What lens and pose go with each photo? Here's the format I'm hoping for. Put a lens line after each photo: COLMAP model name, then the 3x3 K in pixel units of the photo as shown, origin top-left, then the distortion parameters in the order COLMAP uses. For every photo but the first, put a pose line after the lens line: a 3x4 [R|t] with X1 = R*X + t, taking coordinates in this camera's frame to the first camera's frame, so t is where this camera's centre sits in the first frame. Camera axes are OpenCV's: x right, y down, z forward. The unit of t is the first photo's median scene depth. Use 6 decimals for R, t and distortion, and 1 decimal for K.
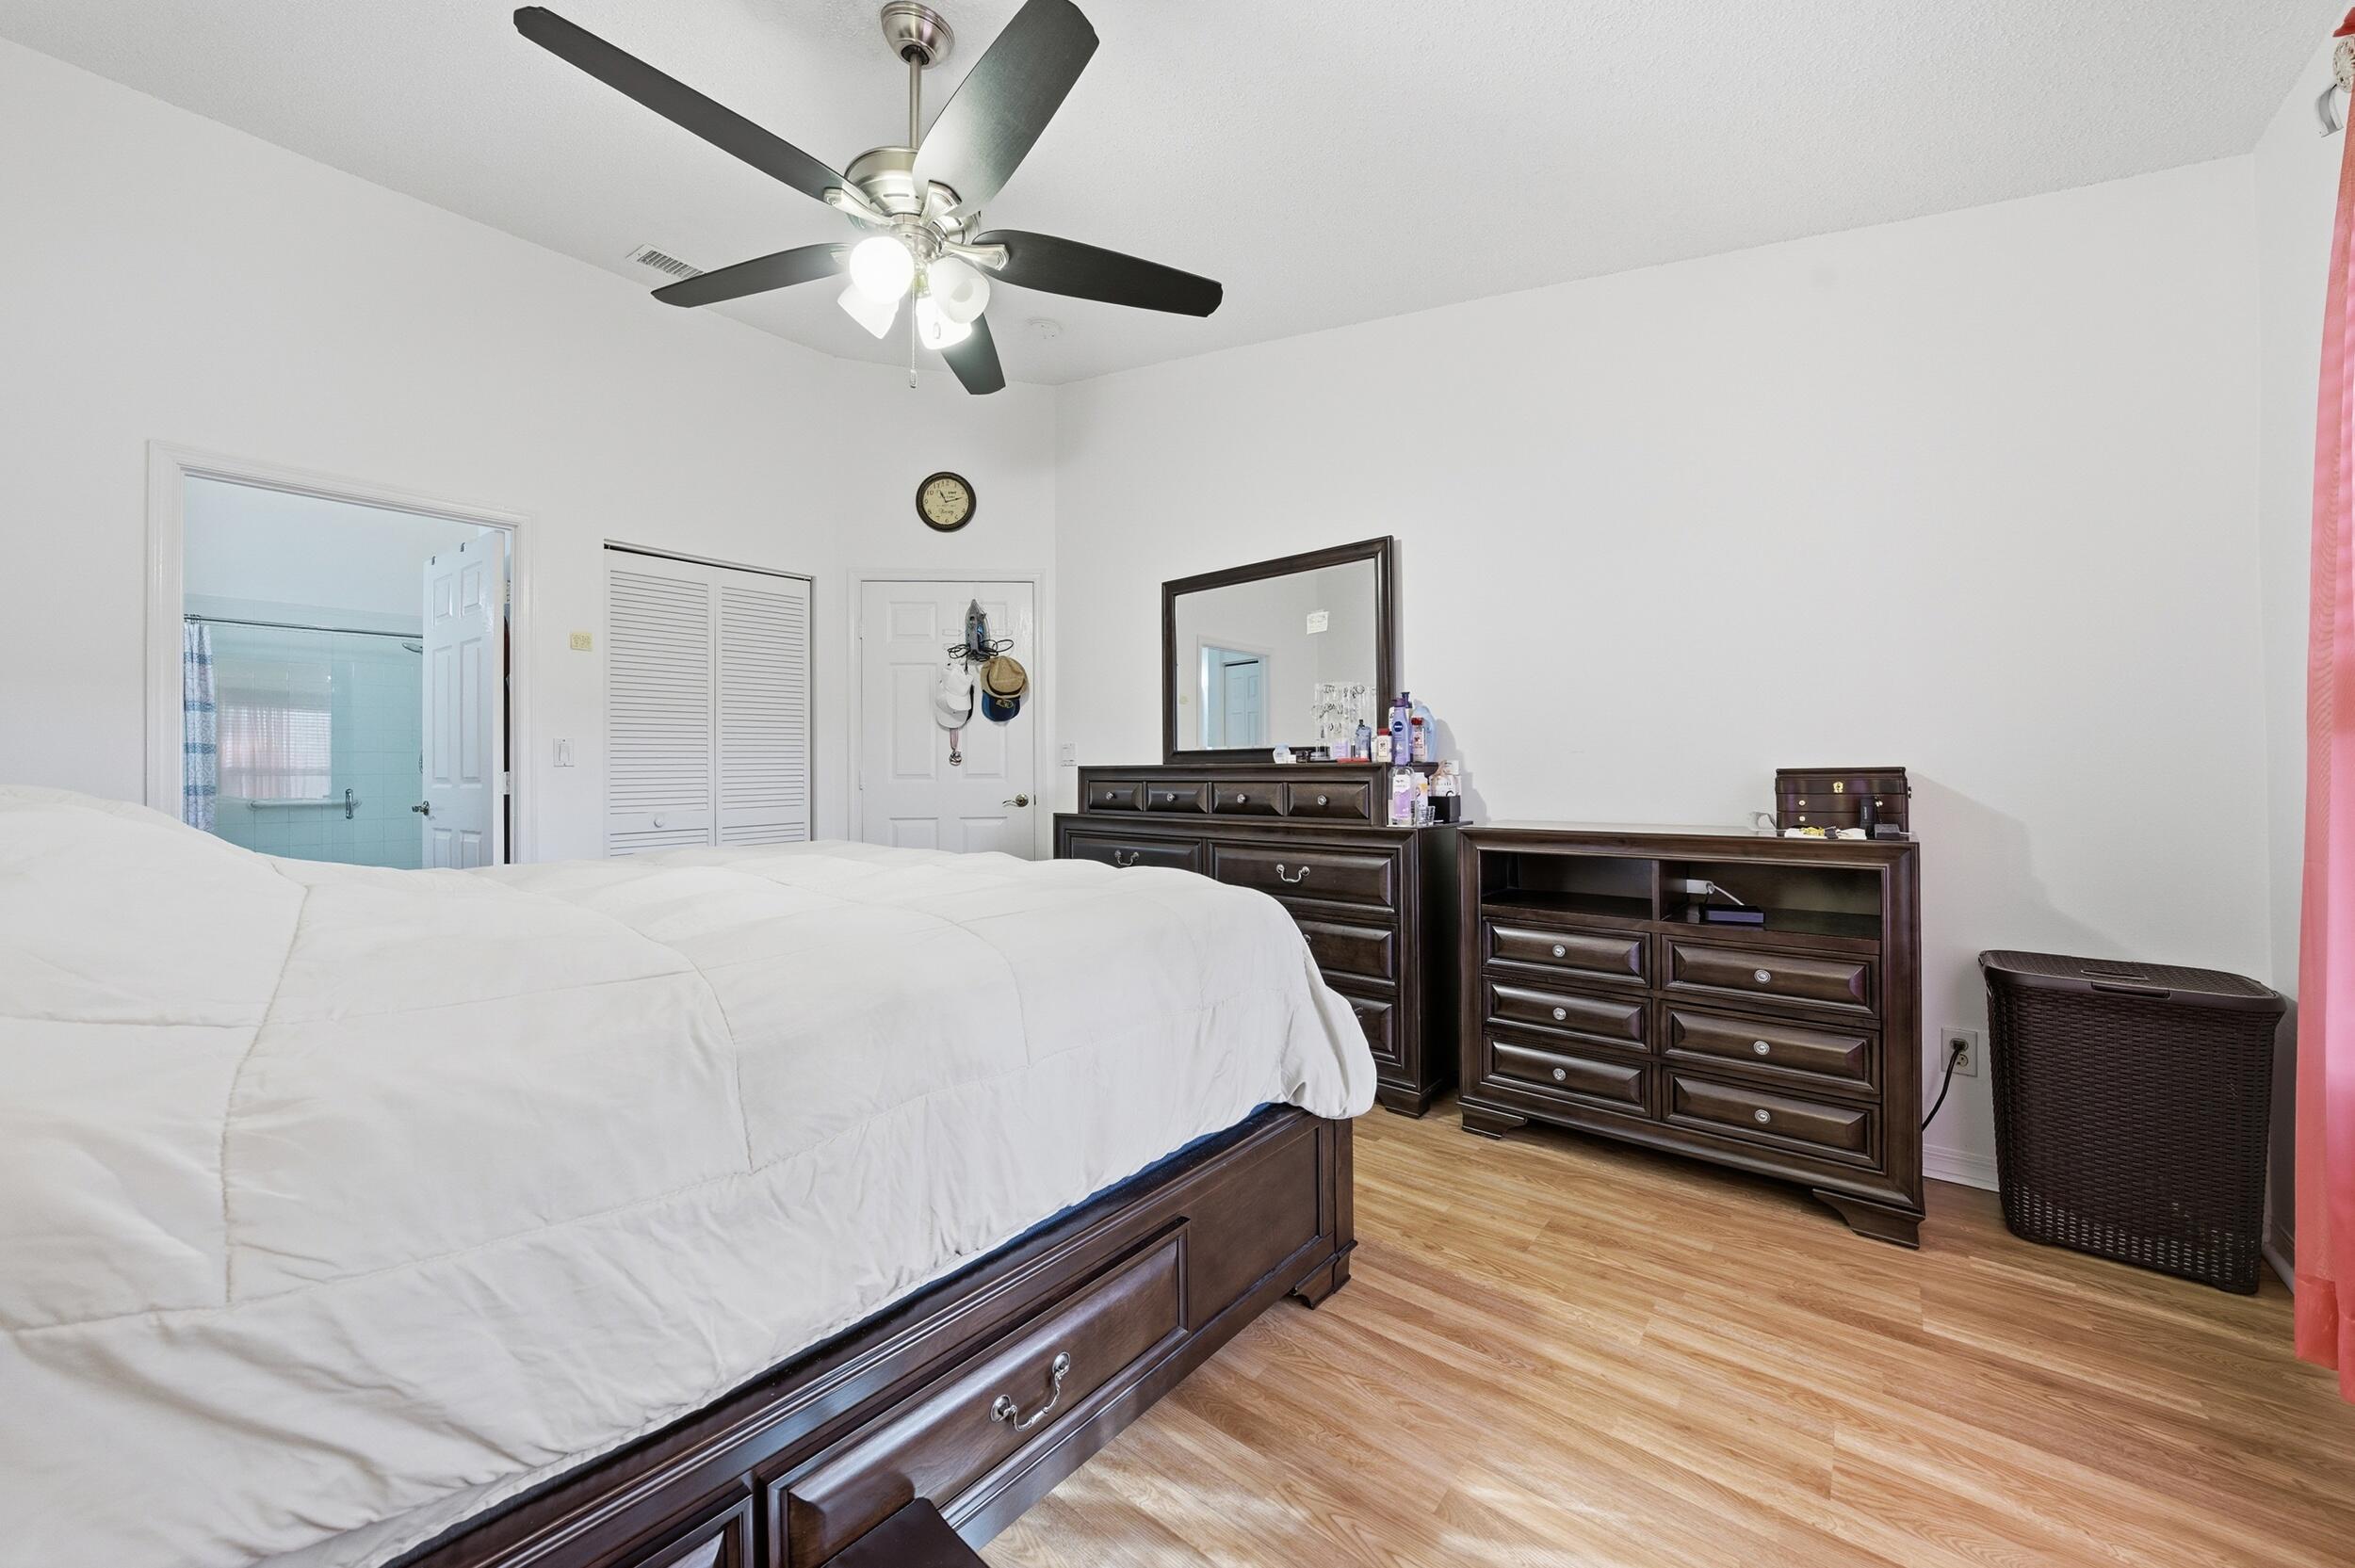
lens RADIAL K [[851.7, 0, 1181.6], [0, 851.7, 771.0], [0, 0, 1]] dist [0.027231, 0.000018]
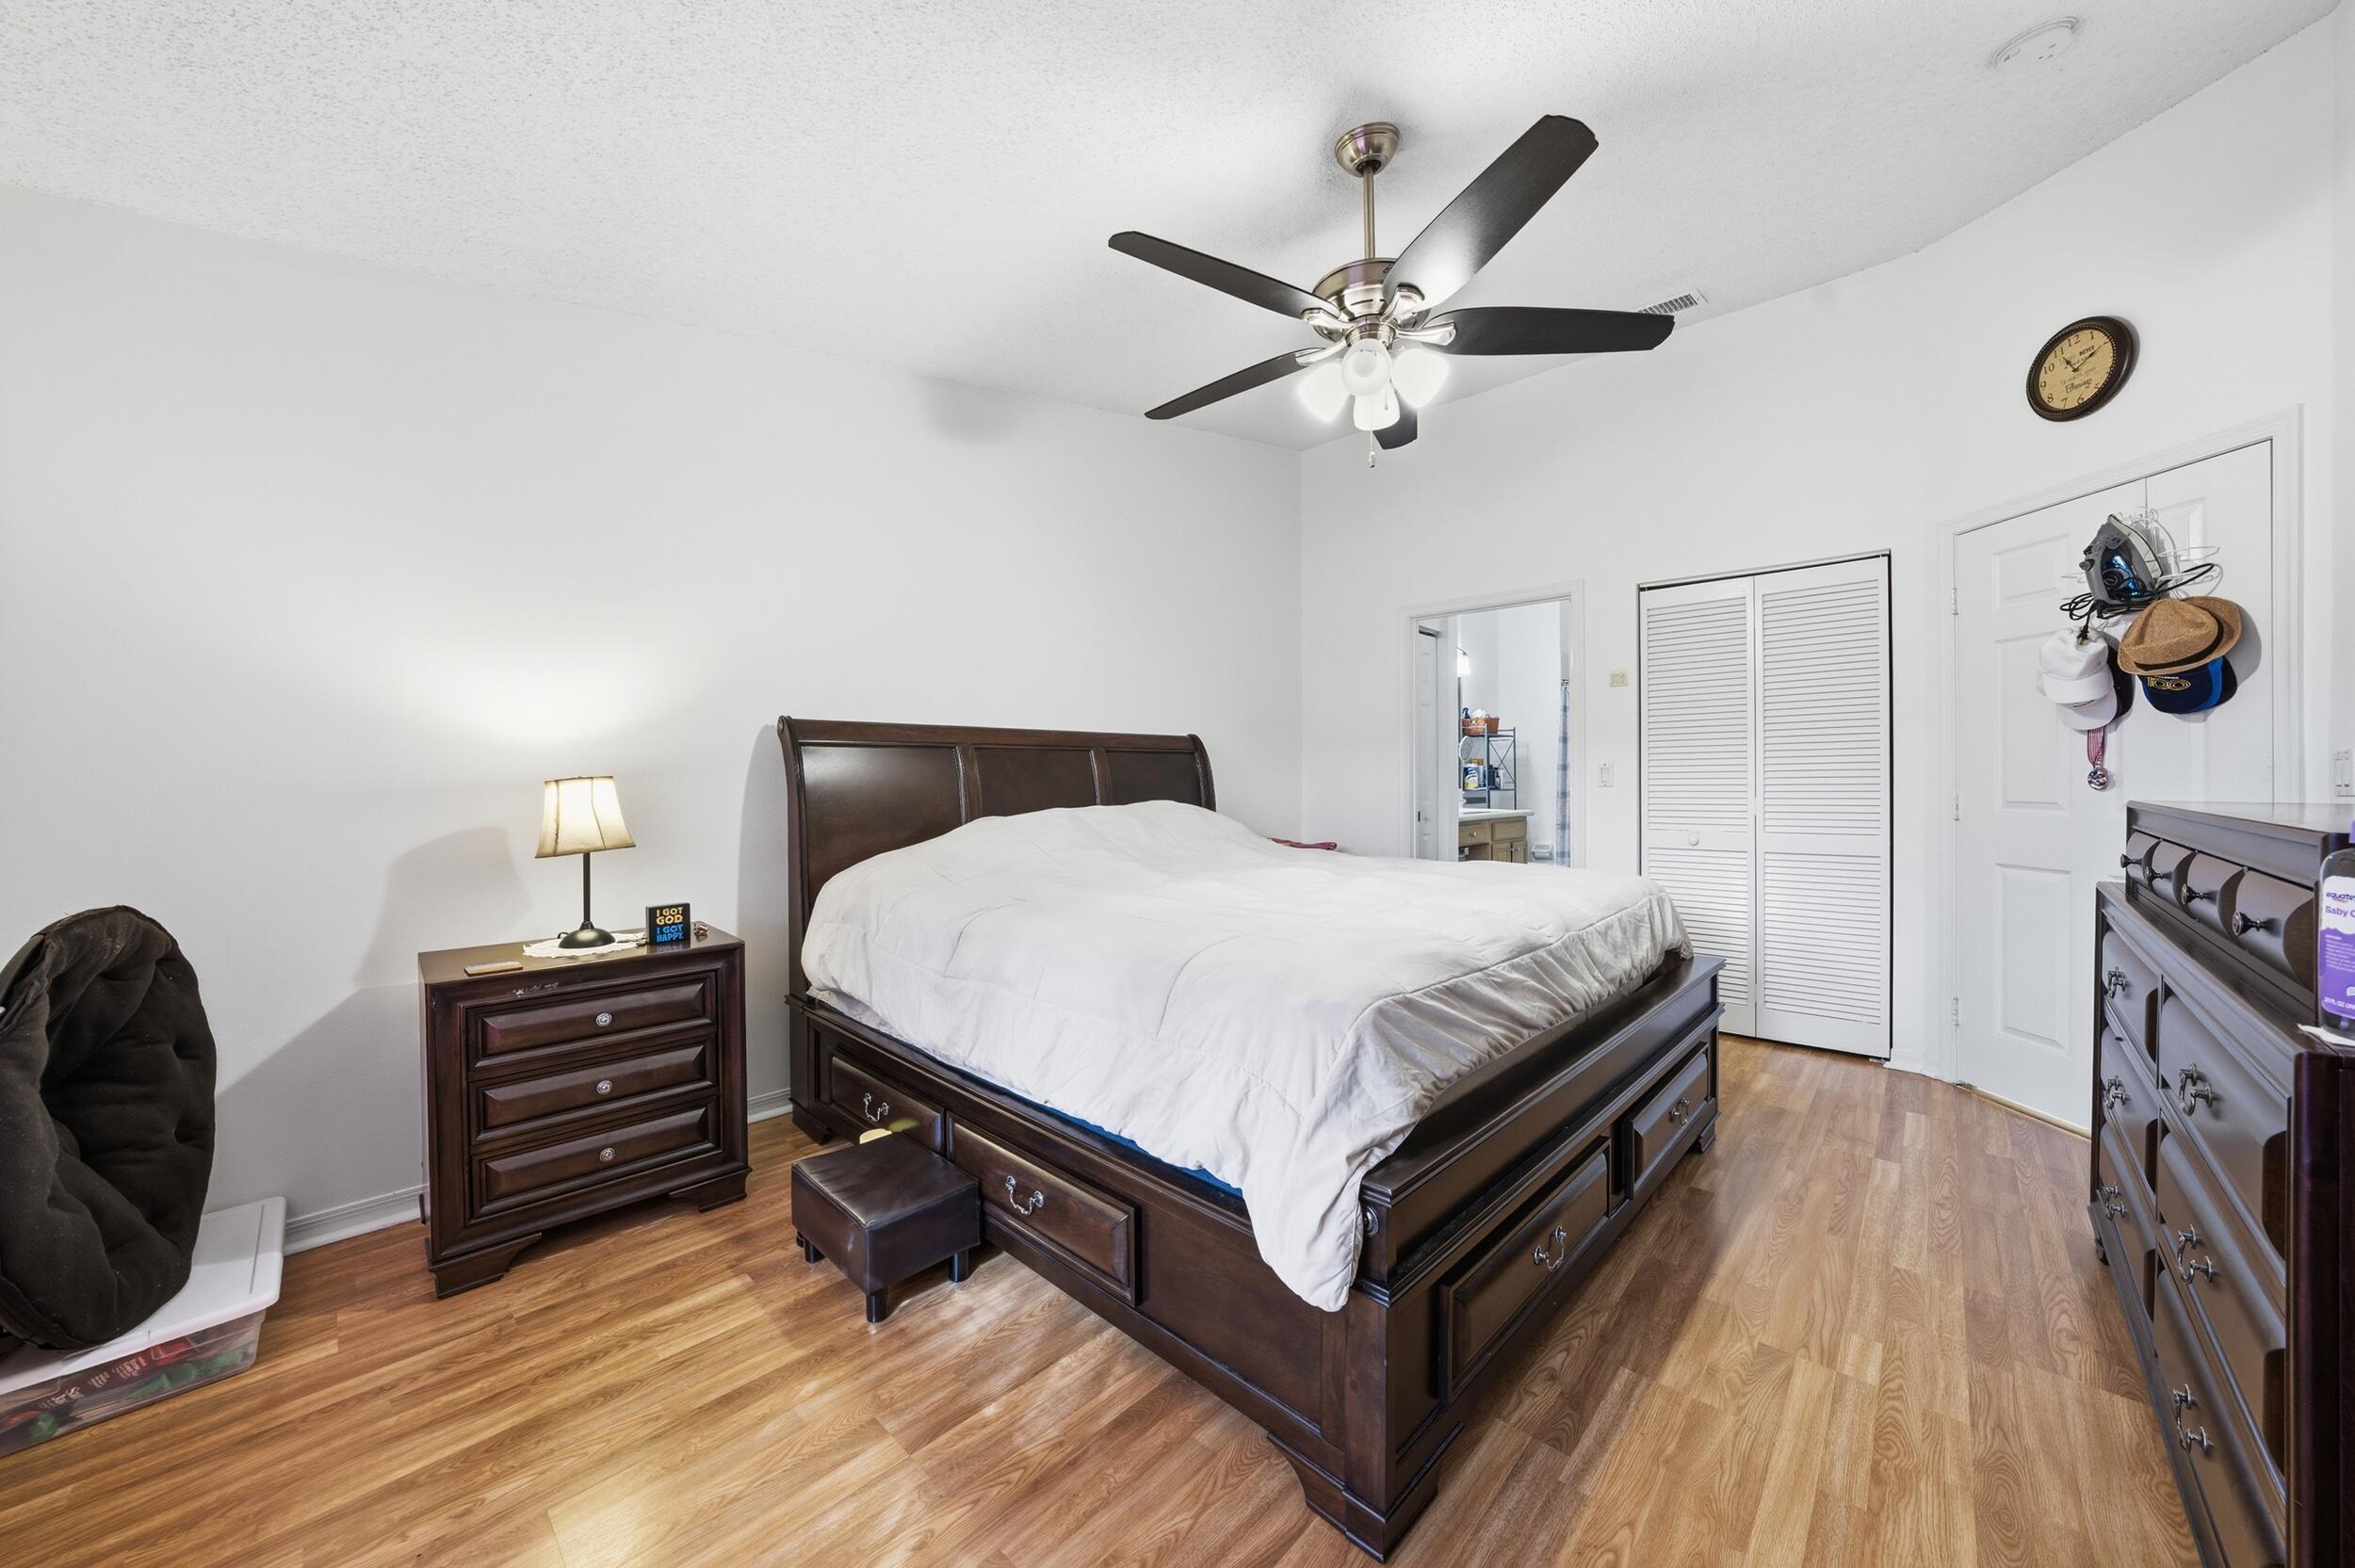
lens RADIAL K [[819.3, 0, 1177.5], [0, 819.3, 784.0], [0, 0, 1]] dist [0.000251, -0.000003]
pose [[-0.056901, 0.017761, -0.998222, 0.370789], [-0.000138, 0.999842, 0.017797, -0.021931], [0.998380, 0.001150, -0.056889, 0.380723]]
